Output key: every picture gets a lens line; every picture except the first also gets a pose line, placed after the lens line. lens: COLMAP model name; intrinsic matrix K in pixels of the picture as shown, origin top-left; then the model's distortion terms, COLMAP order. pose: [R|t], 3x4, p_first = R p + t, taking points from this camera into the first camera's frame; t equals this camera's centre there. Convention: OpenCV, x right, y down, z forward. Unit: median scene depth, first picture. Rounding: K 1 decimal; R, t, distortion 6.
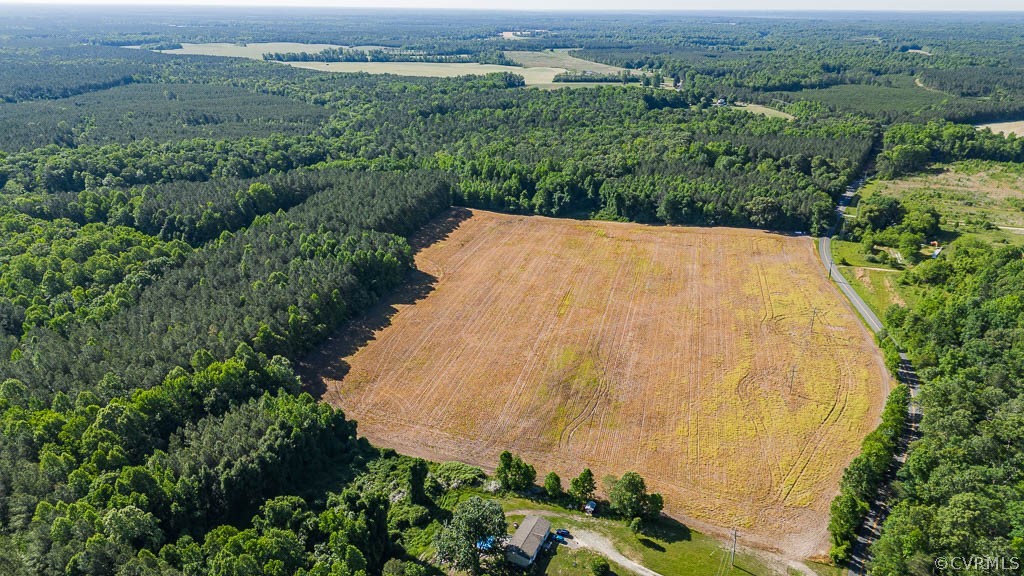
lens RADIAL K [[716.4, 0, 506.4], [0, 716.4, 290.7], [0, 0, 1]] dist [0.075272, -0.075003]
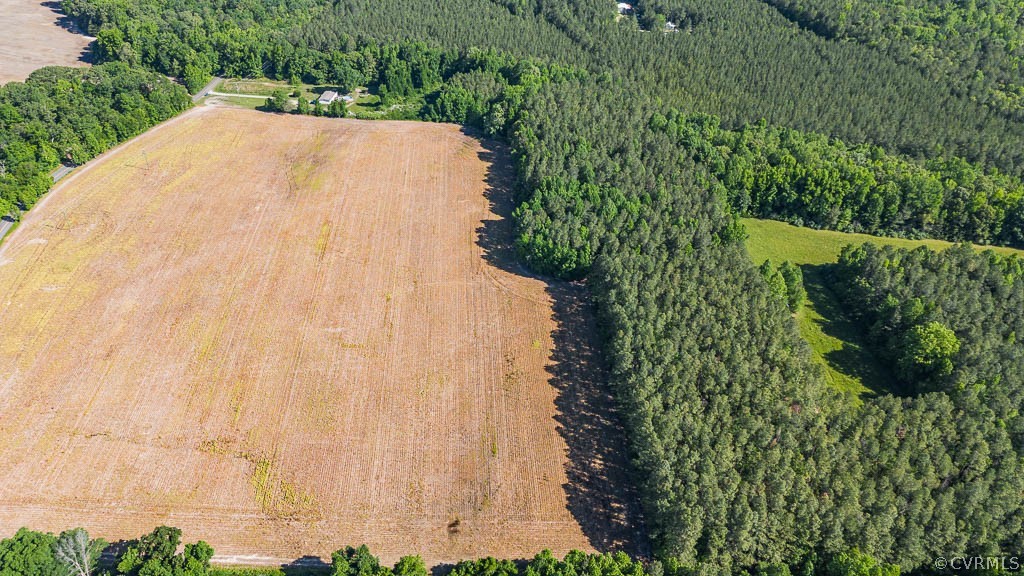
lens RADIAL K [[716.4, 0, 511.4], [0, 716.4, 289.9], [0, 0, 1]] dist [0.075272, -0.075003]
pose [[-0.948170, 0.170019, -0.268454, 0.085135], [-0.139513, 0.536308, 0.832412, -0.572198], [0.285500, 0.826721, -0.484791, 1.190075]]
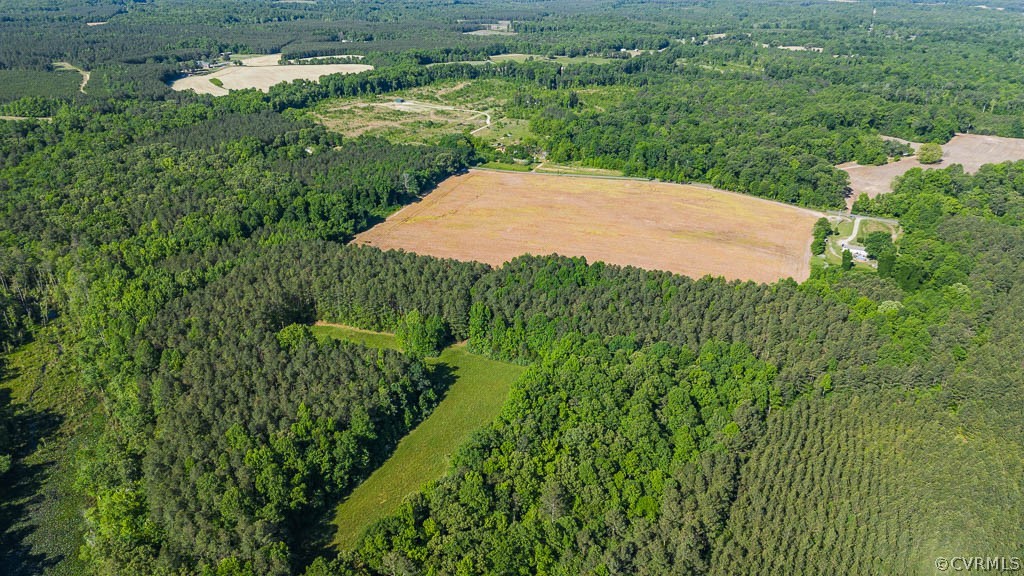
lens RADIAL K [[716.4, 0, 512.6], [0, 716.4, 292.1], [0, 0, 1]] dist [0.075272, -0.075003]
pose [[0.040727, -0.423138, 0.905149, -0.976358], [0.358704, 0.851703, 0.382013, -0.377578], [-0.932563, 0.309122, 0.186469, 0.704956]]
